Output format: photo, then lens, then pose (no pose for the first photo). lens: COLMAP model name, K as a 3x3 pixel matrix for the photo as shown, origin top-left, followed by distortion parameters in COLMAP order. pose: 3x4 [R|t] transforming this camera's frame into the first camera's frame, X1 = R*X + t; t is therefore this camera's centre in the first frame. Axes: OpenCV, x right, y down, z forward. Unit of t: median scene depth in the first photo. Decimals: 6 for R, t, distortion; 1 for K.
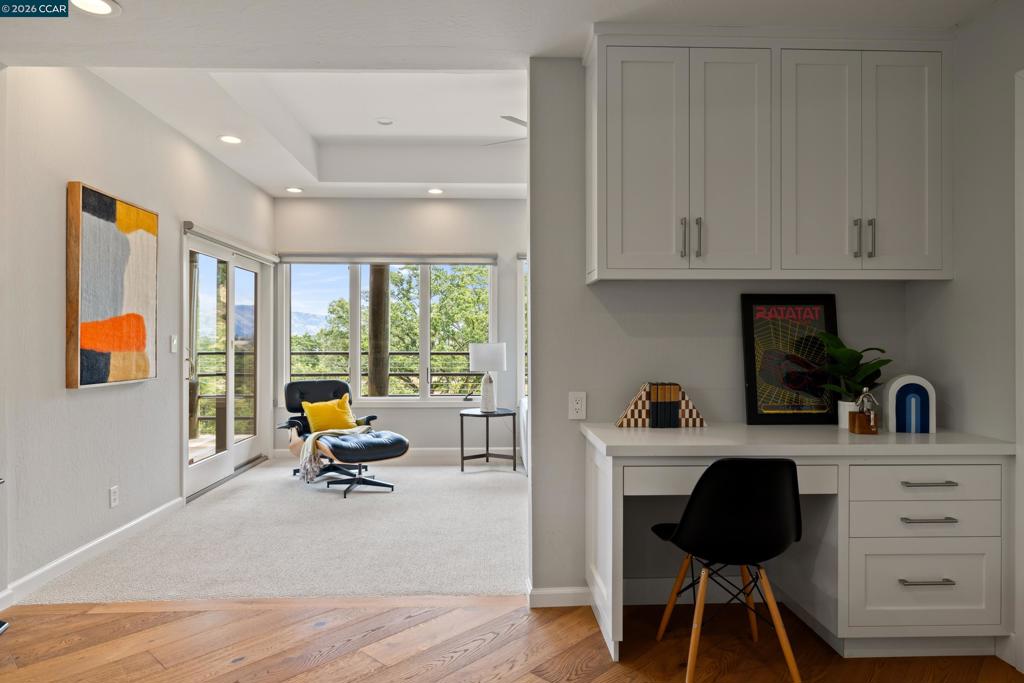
lens RADIAL K [[611.5, 0, 512.0], [0, 611.5, 341.5], [0, 0, 1]] dist [0.001583, 0.001334]
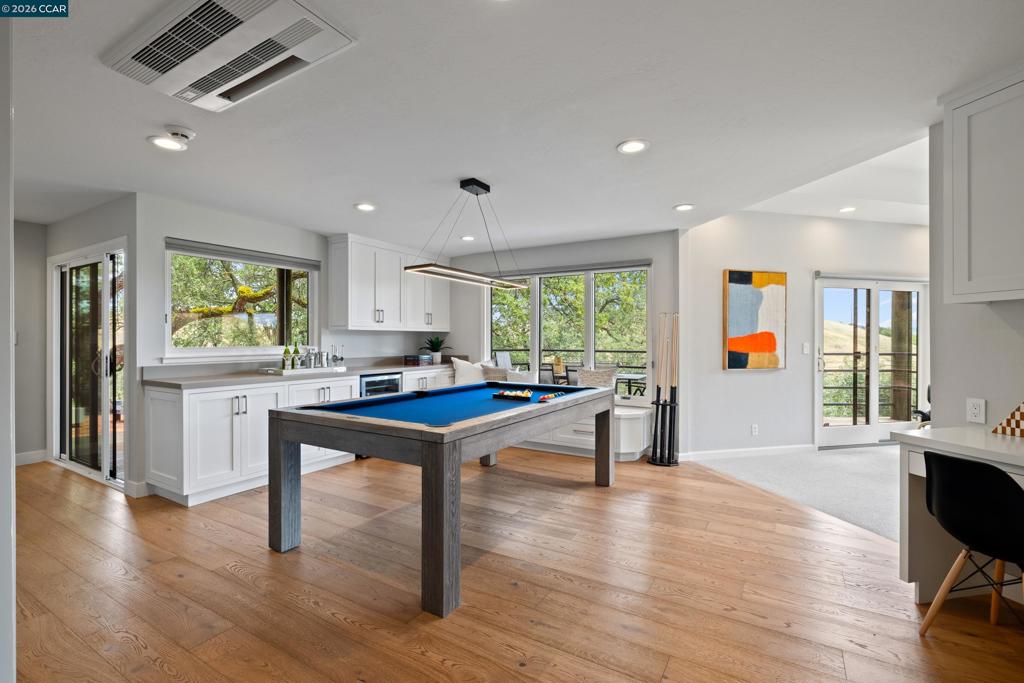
lens RADIAL K [[457.5, 0, 512.0], [0, 457.5, 341.5], [0, 0, 1]] dist [-0.001805, -0.000357]
pose [[0.220950, 0.002769, -0.975281, 0.542816], [-0.002150, 0.999995, 0.002352, -0.018547], [0.975283, 0.001577, 0.220955, -0.032078]]
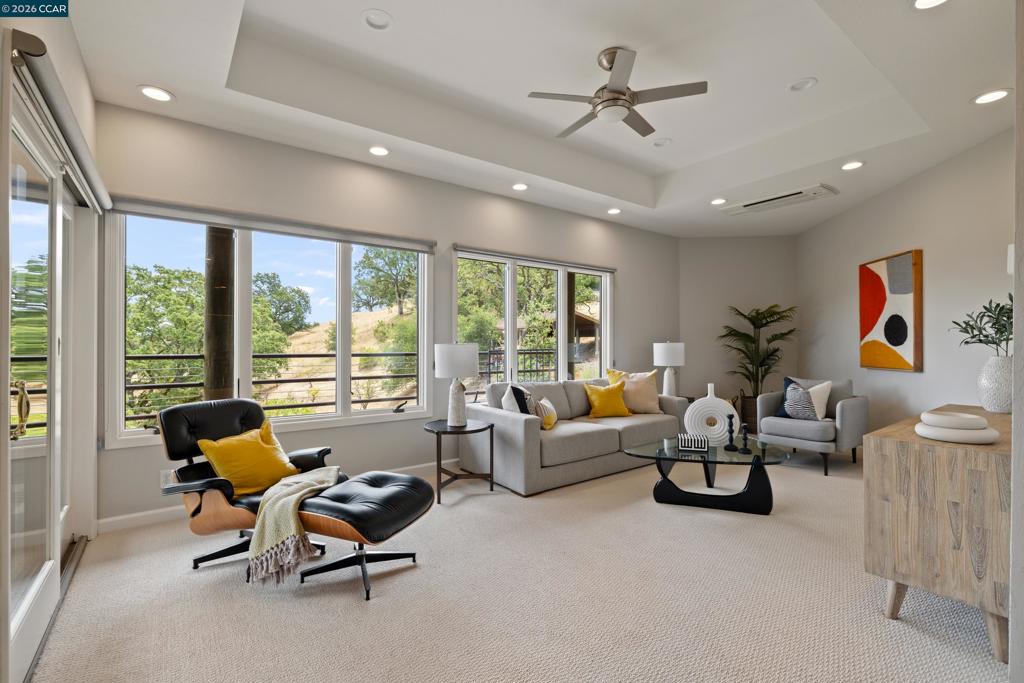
lens RADIAL K [[457.5, 0, 512.0], [0, 457.5, 341.5], [0, 0, 1]] dist [-0.001805, -0.000357]
pose [[0.828418, 0.004281, 0.560095, -0.451952], [-0.002888, 0.999990, -0.003372, 0.002360], [-0.560104, 0.001176, 0.828422, 0.600949]]
